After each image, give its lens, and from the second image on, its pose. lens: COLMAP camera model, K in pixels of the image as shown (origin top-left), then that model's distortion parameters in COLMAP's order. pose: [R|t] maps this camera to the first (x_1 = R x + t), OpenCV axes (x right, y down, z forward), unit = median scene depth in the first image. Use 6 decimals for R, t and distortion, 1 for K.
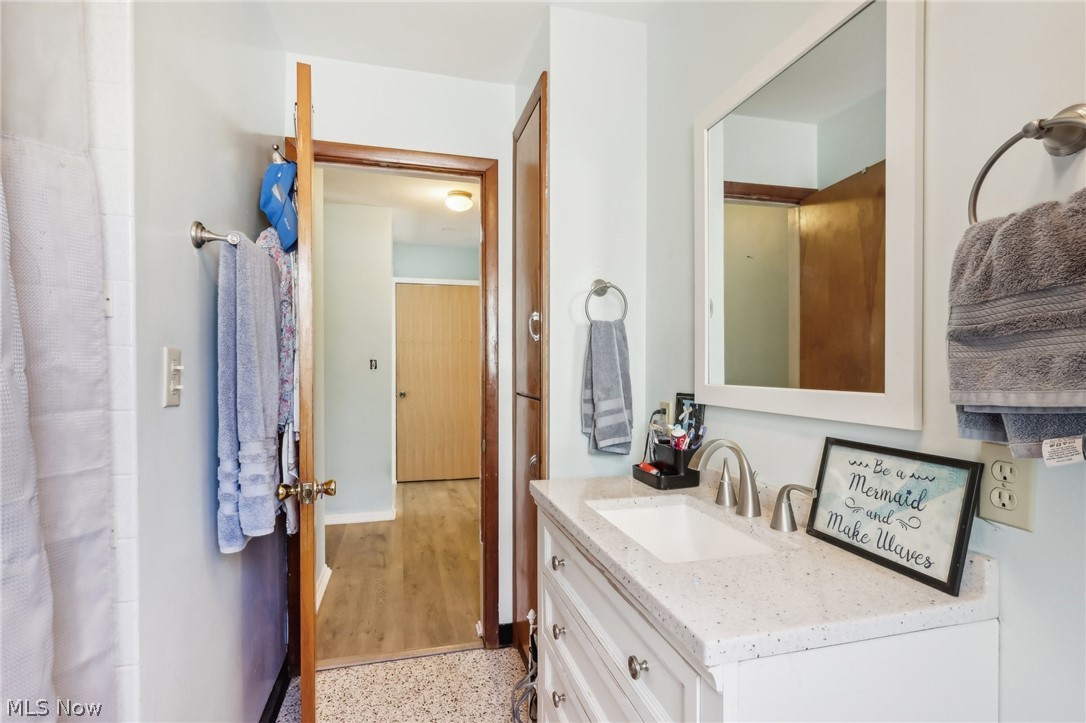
lens RADIAL K [[525.9, 0, 543.0], [0, 525.9, 363.1], [0, 0, 1]] dist [-0.000856, 0.002726]
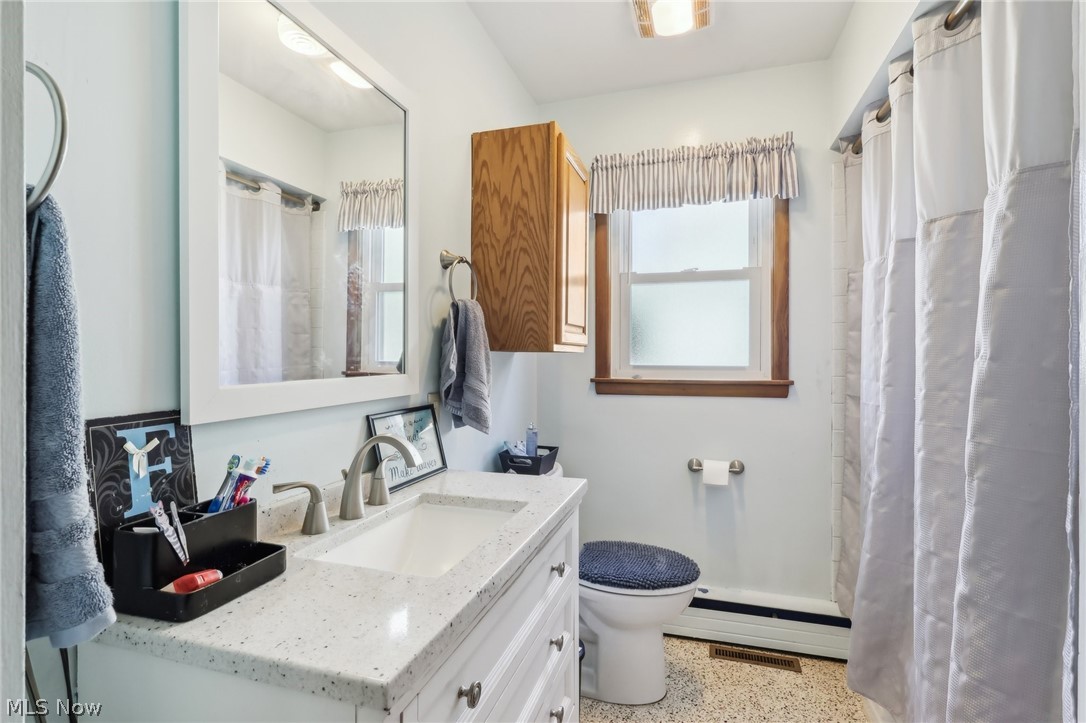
lens RADIAL K [[525.9, 0, 545.3], [0, 525.9, 359.0], [0, 0, 1]] dist [-0.000856, 0.002726]
pose [[-0.837848, 0.000167, 0.545904, -0.309760], [0.003568, 0.999980, 0.005169, 0.005951], [-0.545893, 0.006279, -0.837832, 1.232620]]
